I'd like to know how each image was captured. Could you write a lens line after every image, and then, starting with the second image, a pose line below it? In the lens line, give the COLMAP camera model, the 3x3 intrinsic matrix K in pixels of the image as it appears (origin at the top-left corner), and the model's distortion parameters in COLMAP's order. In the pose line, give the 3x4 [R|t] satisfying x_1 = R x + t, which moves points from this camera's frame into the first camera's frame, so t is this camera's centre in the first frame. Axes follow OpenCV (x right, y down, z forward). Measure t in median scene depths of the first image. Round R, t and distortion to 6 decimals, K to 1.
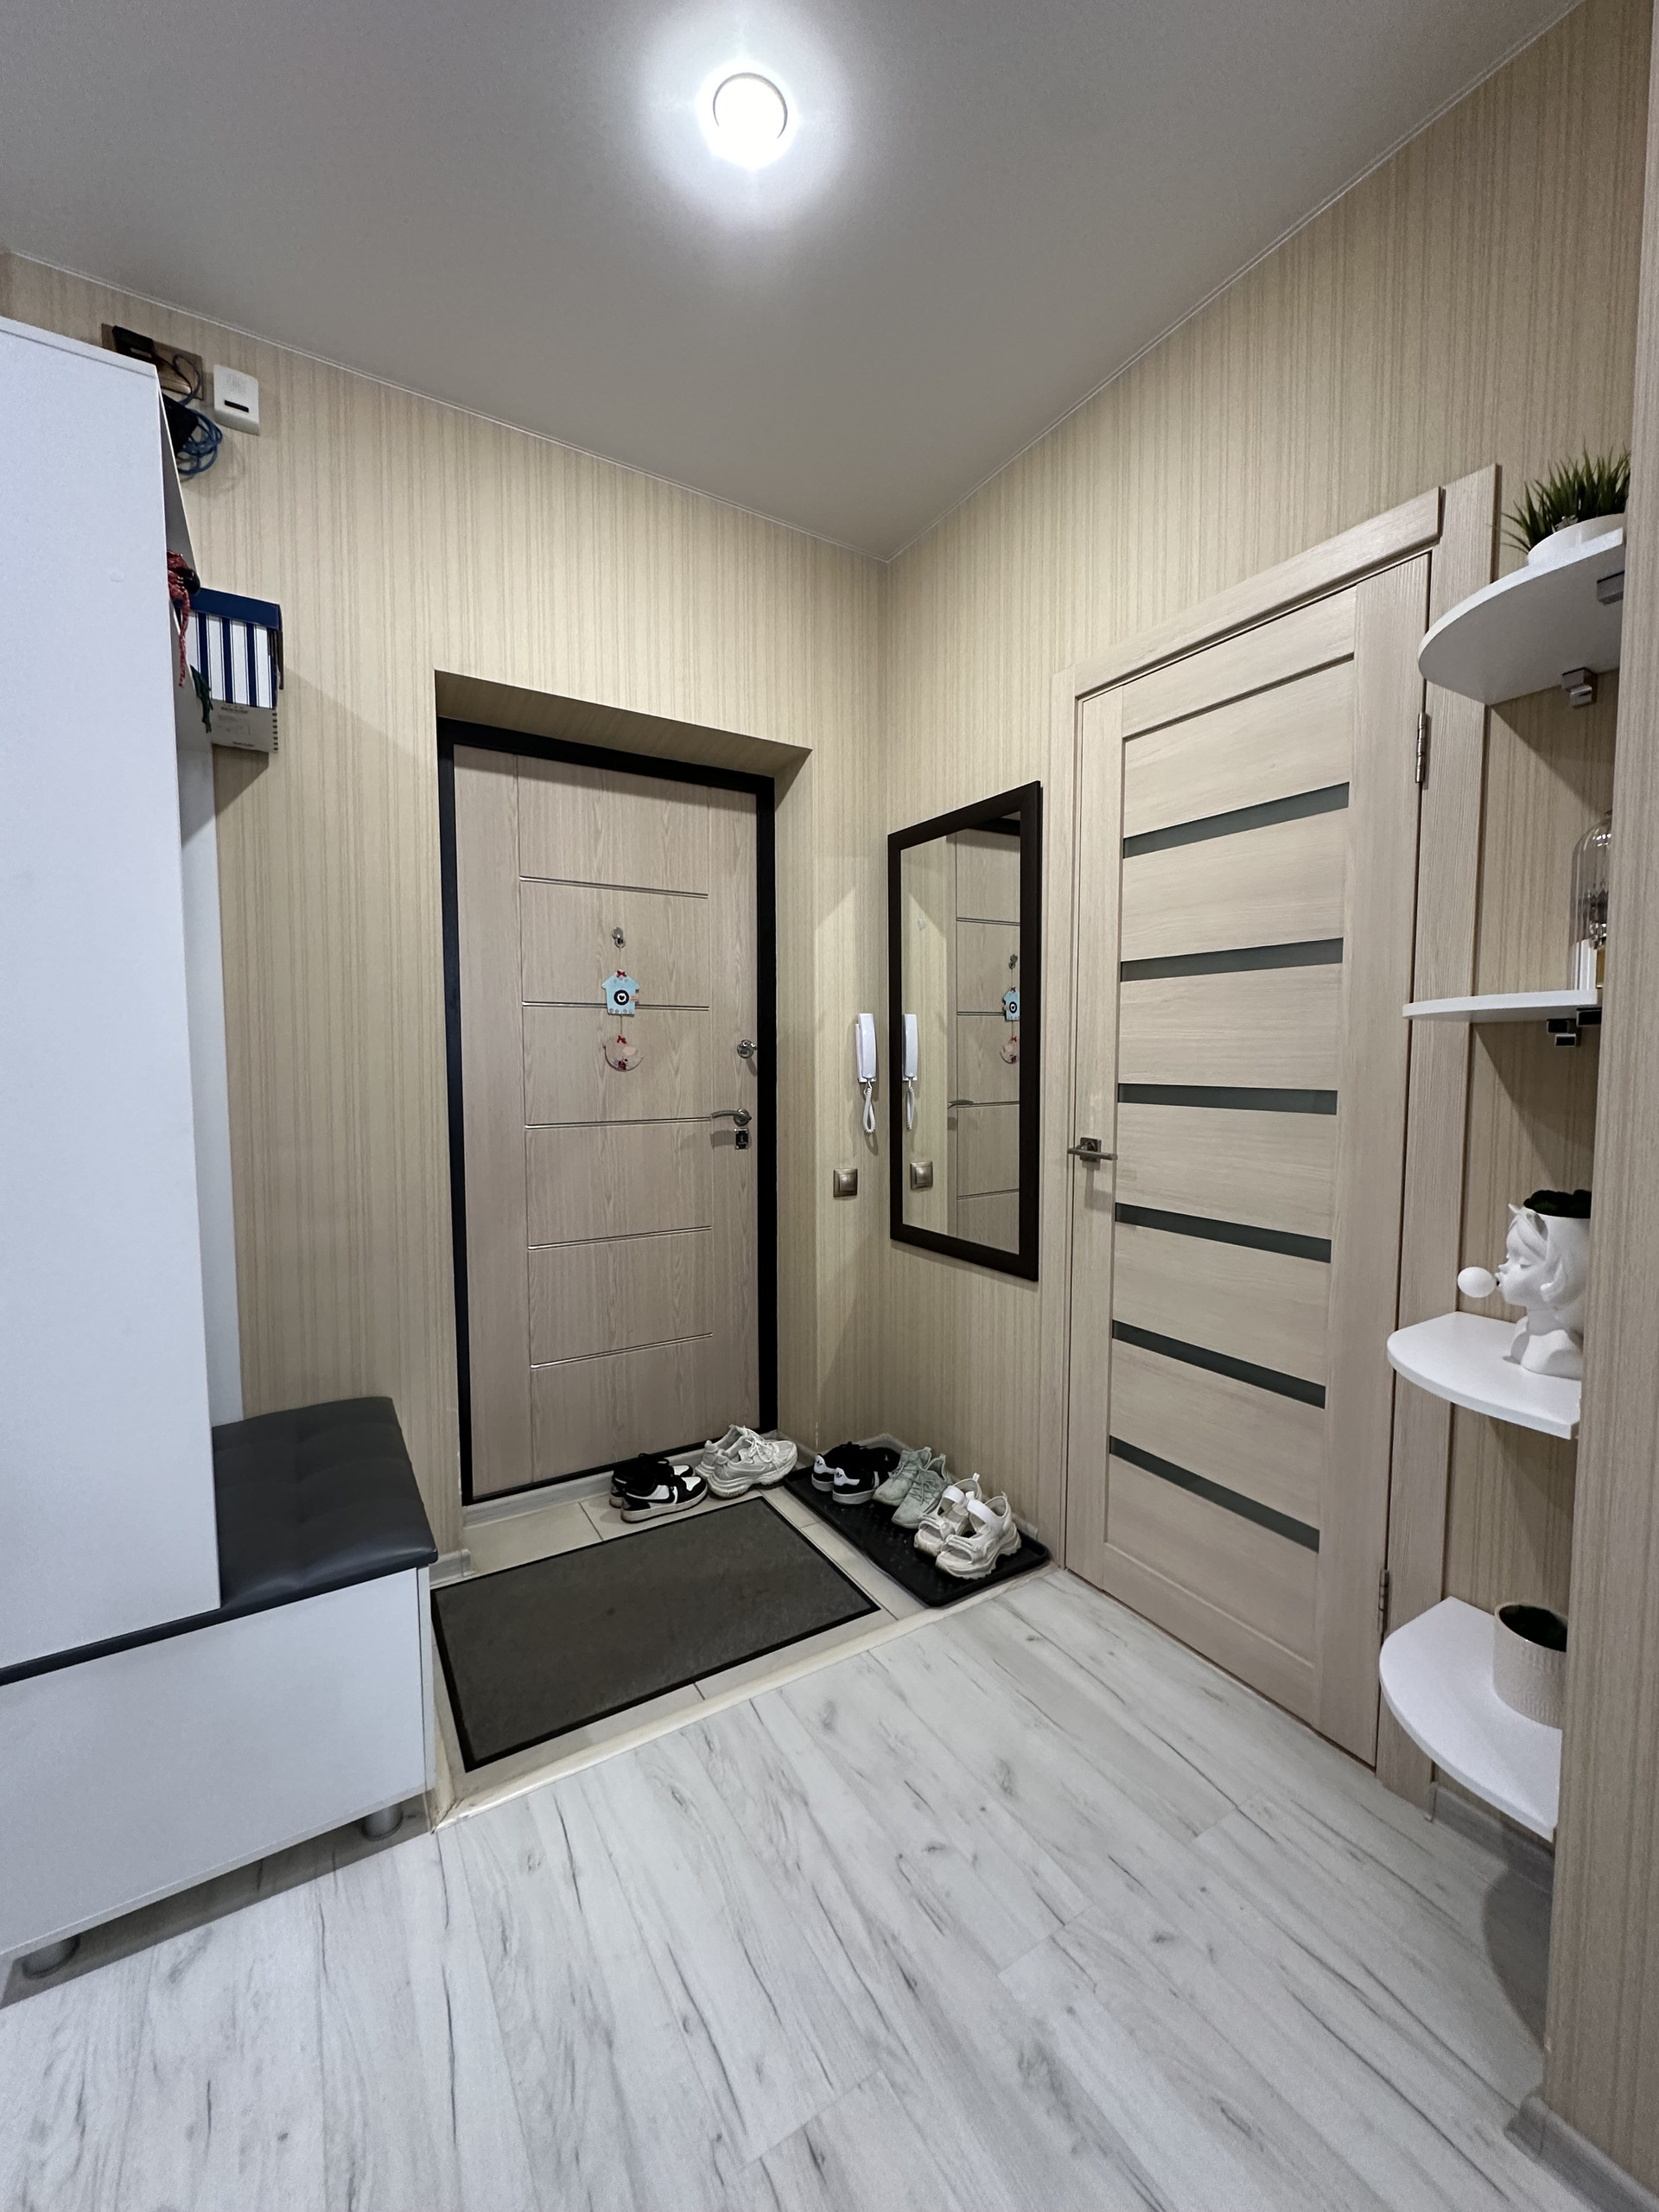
lens RADIAL K [[891.0, 0, 829.5], [0, 891.0, 1106.0], [0, 0, 1]] dist [0.000273, 0.000022]
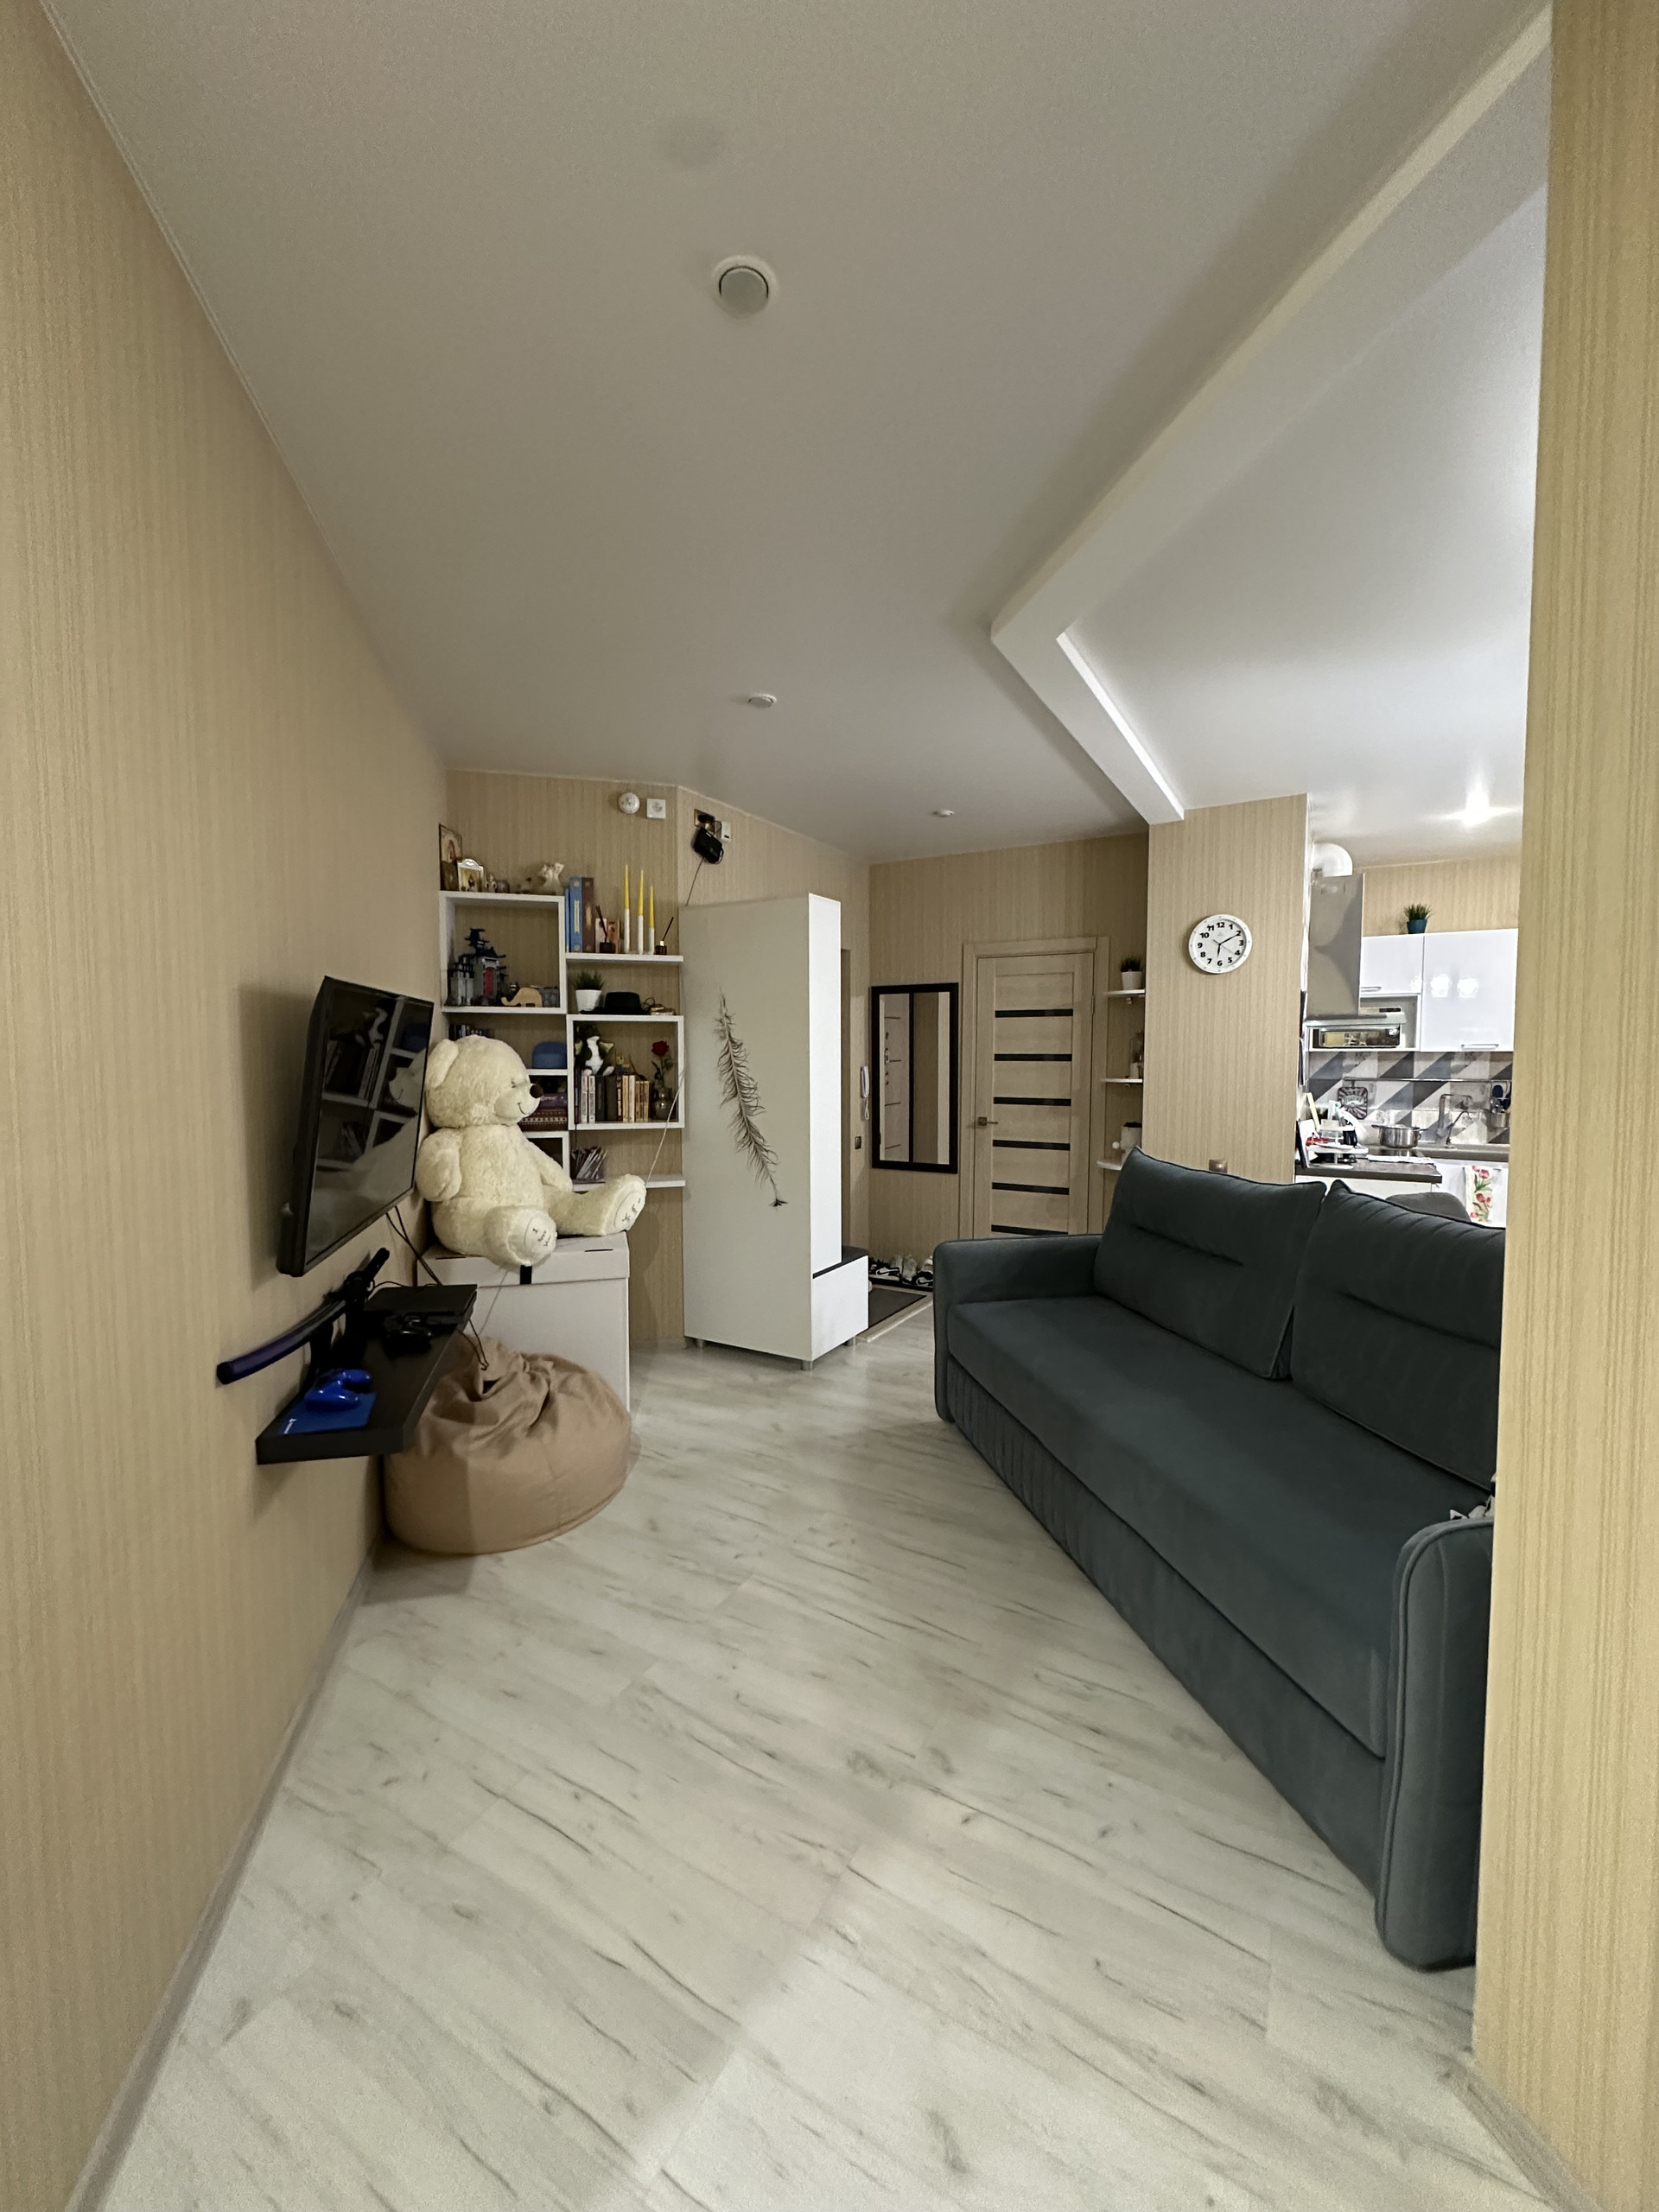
lens RADIAL K [[891.0, 0, 829.5], [0, 891.0, 1106.0], [0, 0, 1]] dist [0.000273, 0.000022]
pose [[0.878574, -0.023411, 0.477032, -1.666146], [0.024415, 0.999694, 0.004094, -0.024655], [-0.476982, 0.008050, 0.878876, -1.382708]]
